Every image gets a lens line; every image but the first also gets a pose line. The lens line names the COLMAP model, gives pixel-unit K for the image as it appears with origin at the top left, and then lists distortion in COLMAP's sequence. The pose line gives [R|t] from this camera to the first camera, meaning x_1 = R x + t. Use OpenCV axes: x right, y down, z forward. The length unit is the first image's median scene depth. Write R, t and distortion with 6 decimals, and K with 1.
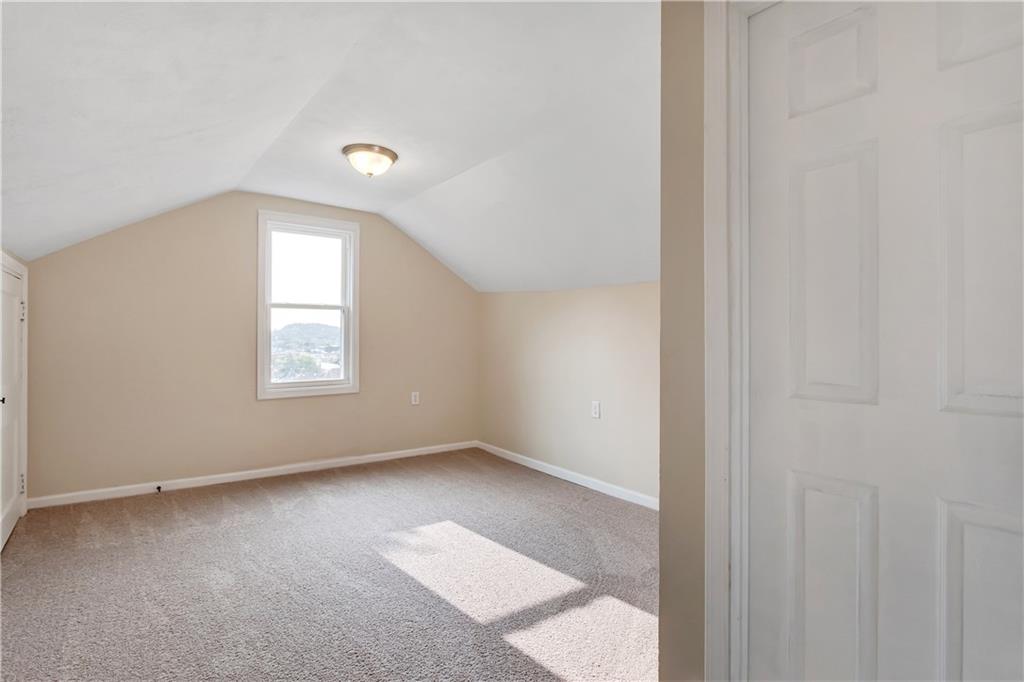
lens RADIAL K [[509.2, 0, 511.7], [0, 509.2, 335.6], [0, 0, 1]] dist [-0.002583, 0.000767]
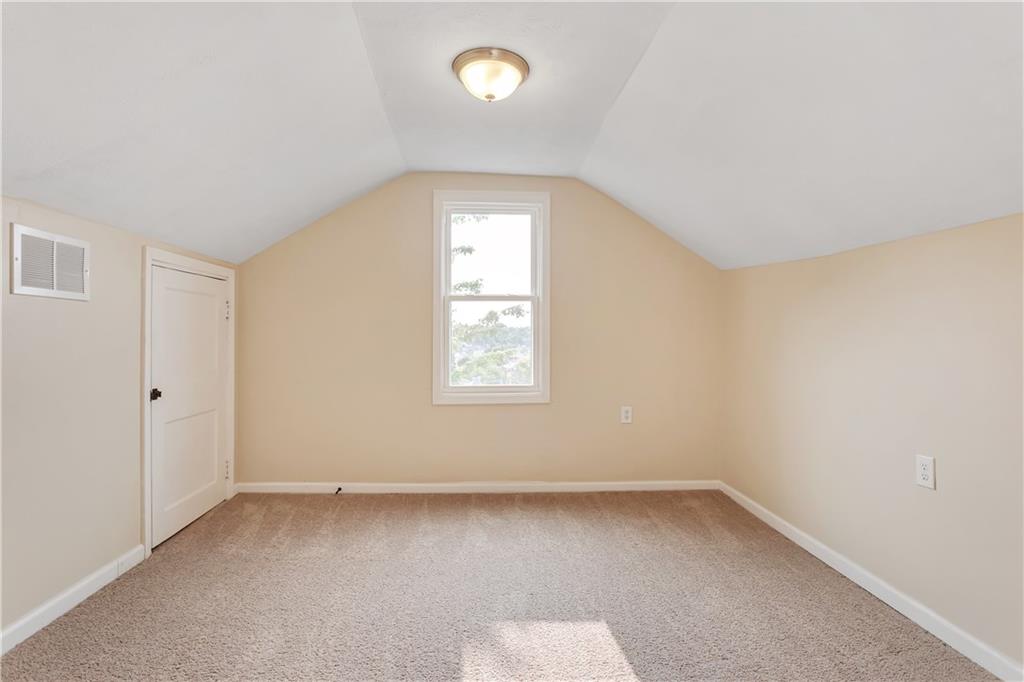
lens RADIAL K [[493.8, 0, 515.3], [0, 493.8, 337.5], [0, 0, 1]] dist [-0.006418, 0.000592]
pose [[0.831379, -0.001438, -0.555704, 0.098594], [0.003032, 0.999994, 0.001949, 0.008157], [0.555697, -0.003306, 0.831378, 0.365108]]
